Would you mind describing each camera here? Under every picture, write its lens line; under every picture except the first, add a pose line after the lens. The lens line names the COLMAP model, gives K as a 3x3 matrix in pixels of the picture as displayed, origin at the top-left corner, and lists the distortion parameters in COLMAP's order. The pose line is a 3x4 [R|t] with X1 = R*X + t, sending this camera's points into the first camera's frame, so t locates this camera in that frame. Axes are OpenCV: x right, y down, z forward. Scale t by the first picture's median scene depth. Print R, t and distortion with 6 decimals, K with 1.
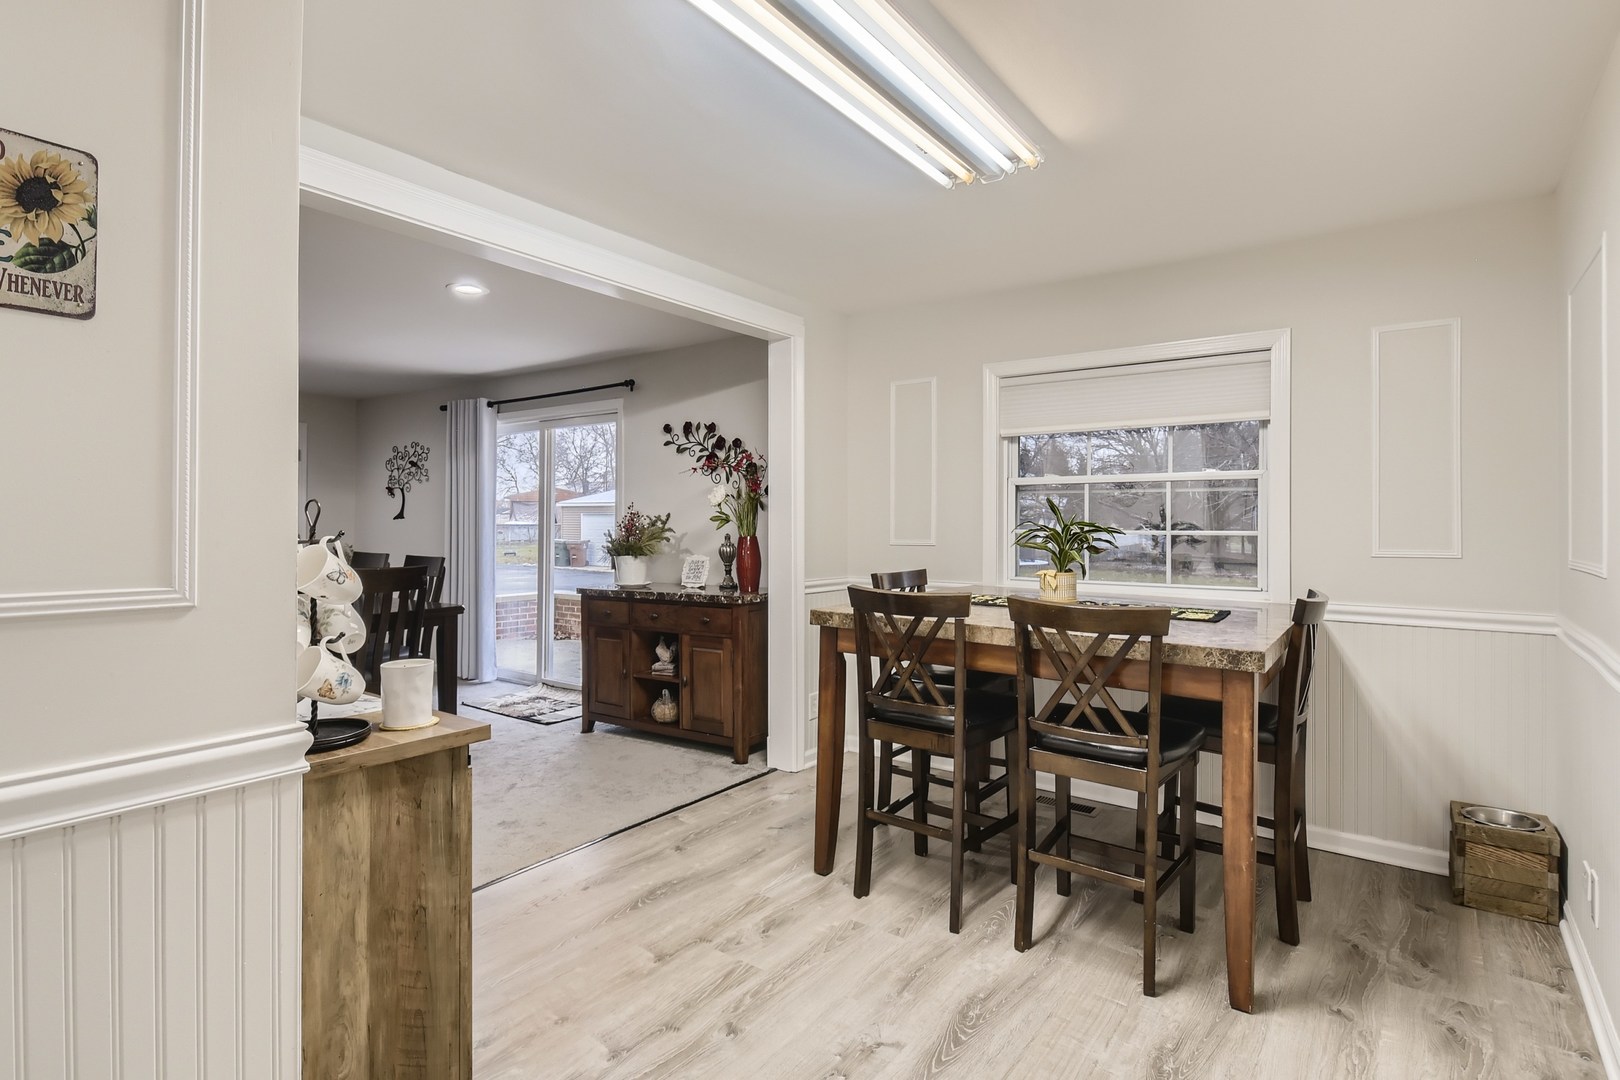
lens RADIAL K [[836.5, 0, 814.8], [0, 836.5, 519.9], [0, 0, 1]] dist [0.007165, -0.003242]
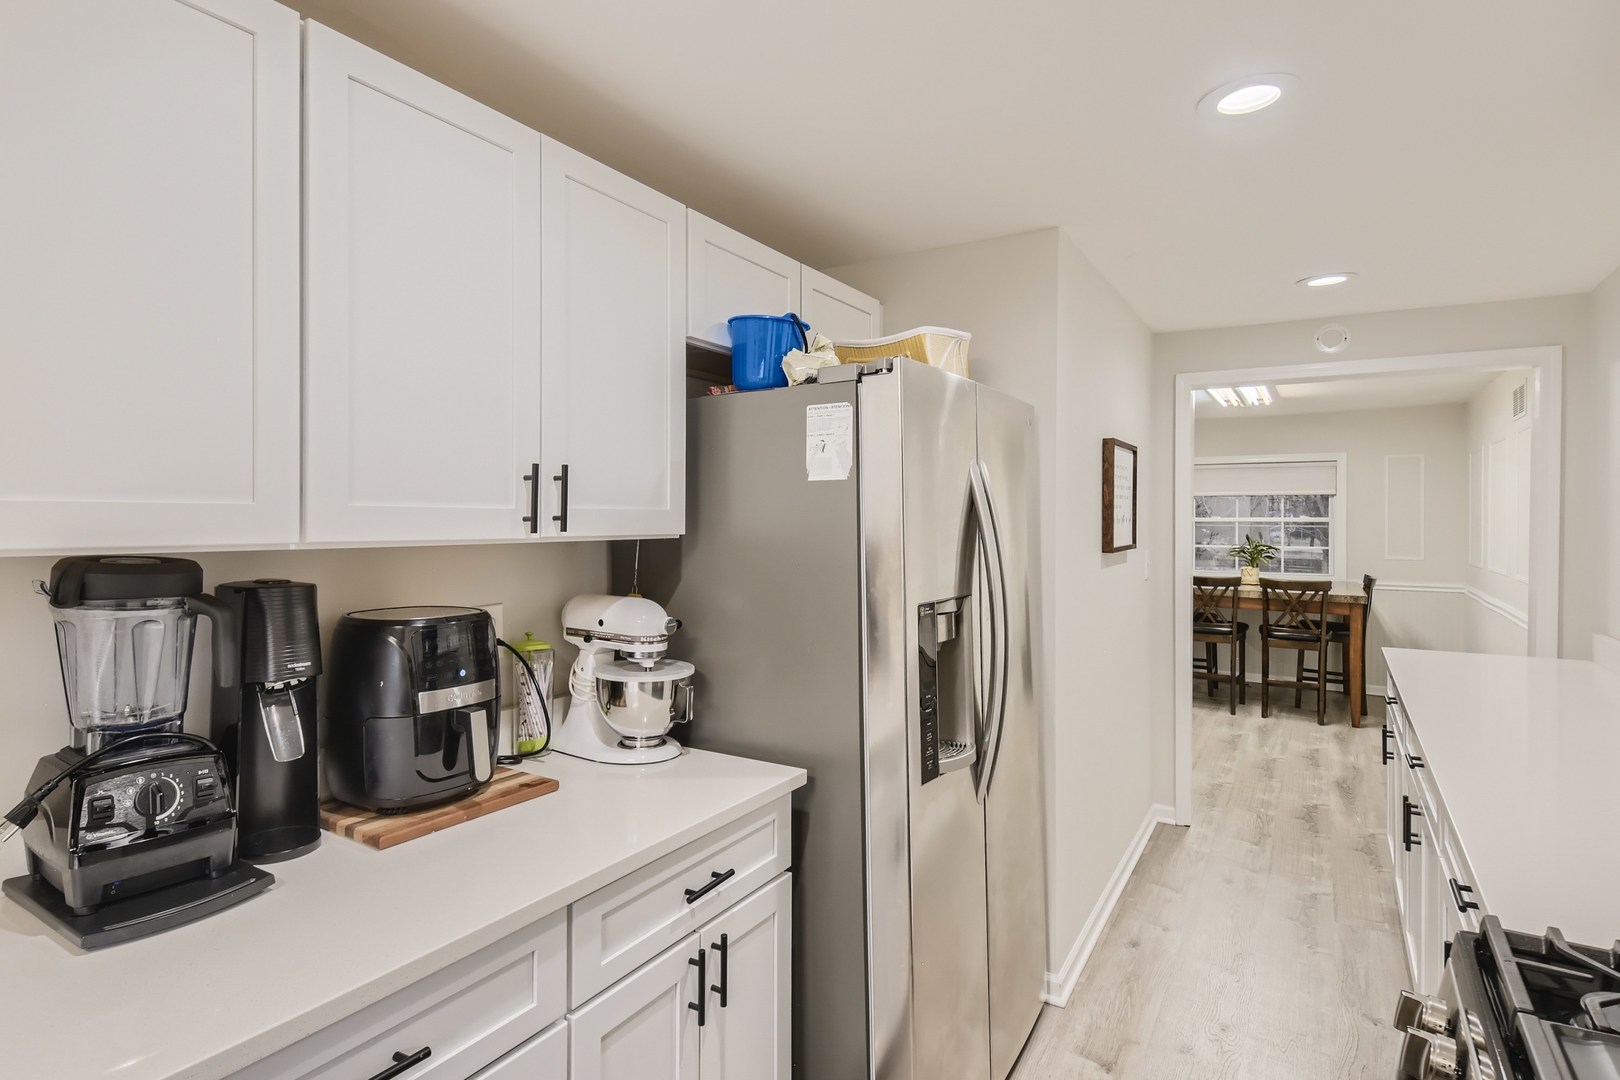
lens RADIAL K [[836.5, 0, 810.3], [0, 836.5, 524.0], [0, 0, 1]] dist [0.007165, -0.003242]
pose [[0.996215, -0.007815, 0.086568, -1.247904], [0.007199, 0.999947, 0.007426, -0.090682], [-0.086621, -0.006775, 0.996218, -1.290168]]
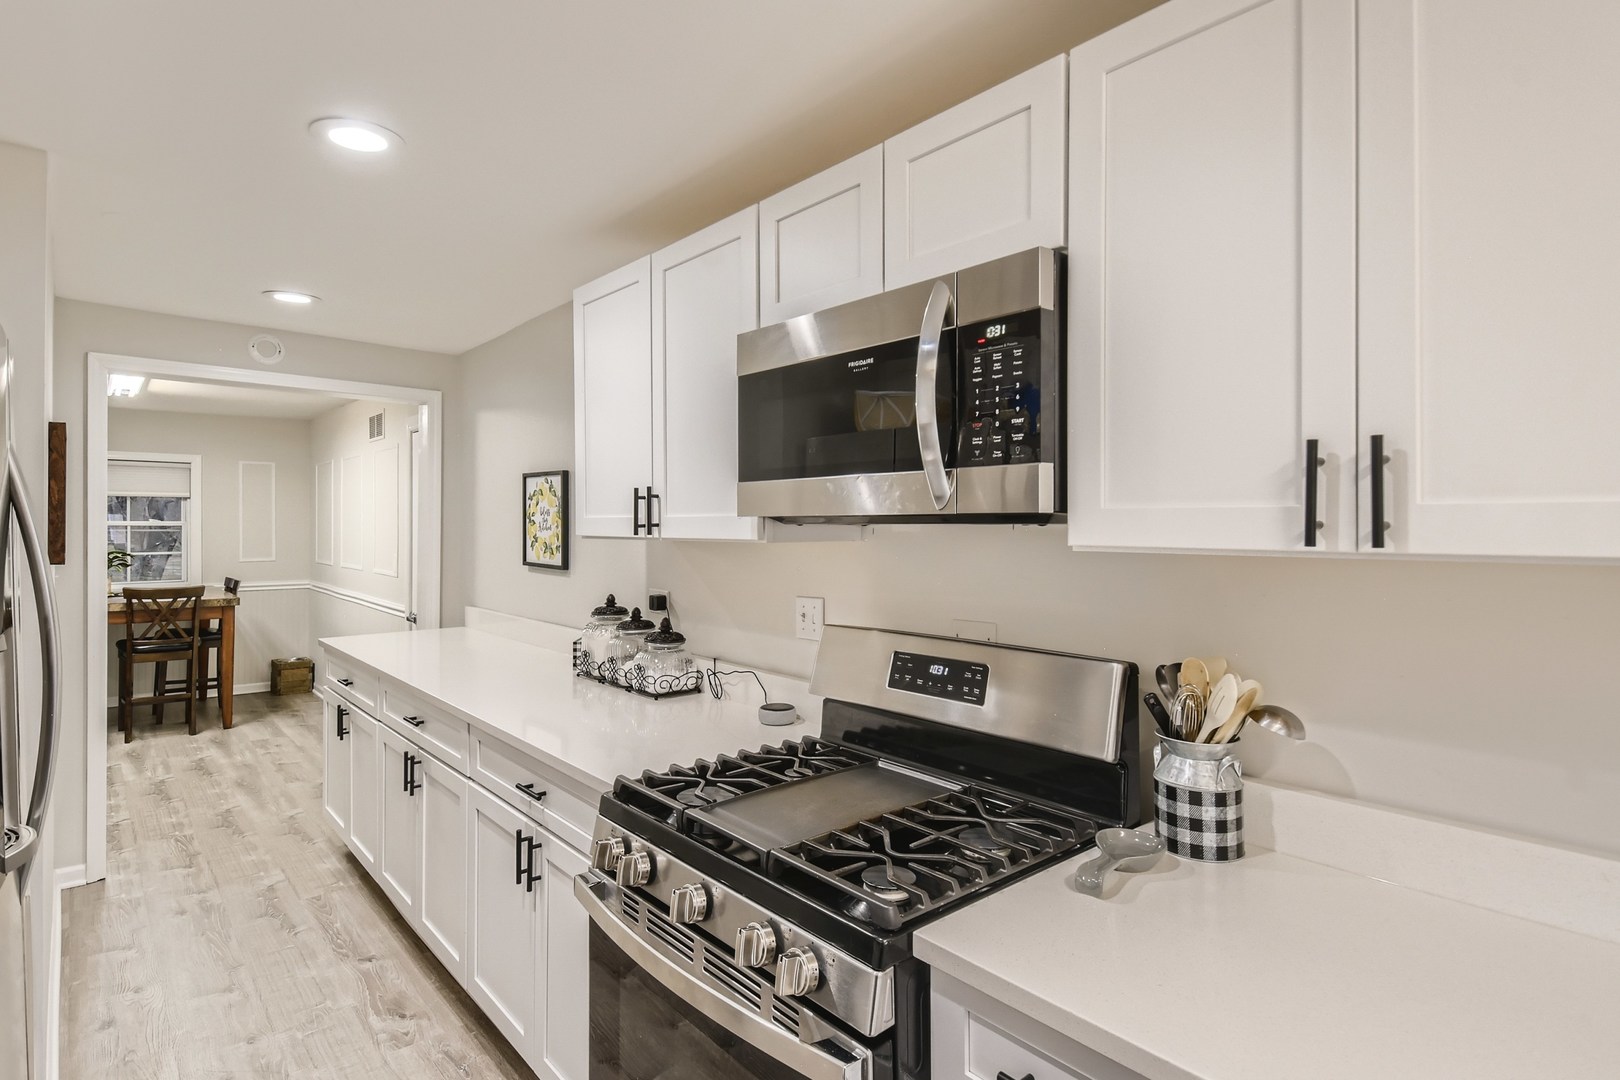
lens RADIAL K [[836.5, 0, 802.5], [0, 836.5, 519.2], [0, 0, 1]] dist [0.007165, -0.003242]
pose [[0.208092, -0.003182, 0.978104, -1.505193], [0.000263, 0.999995, 0.003198, -0.093339], [-0.978109, -0.000409, 0.208092, -1.175459]]
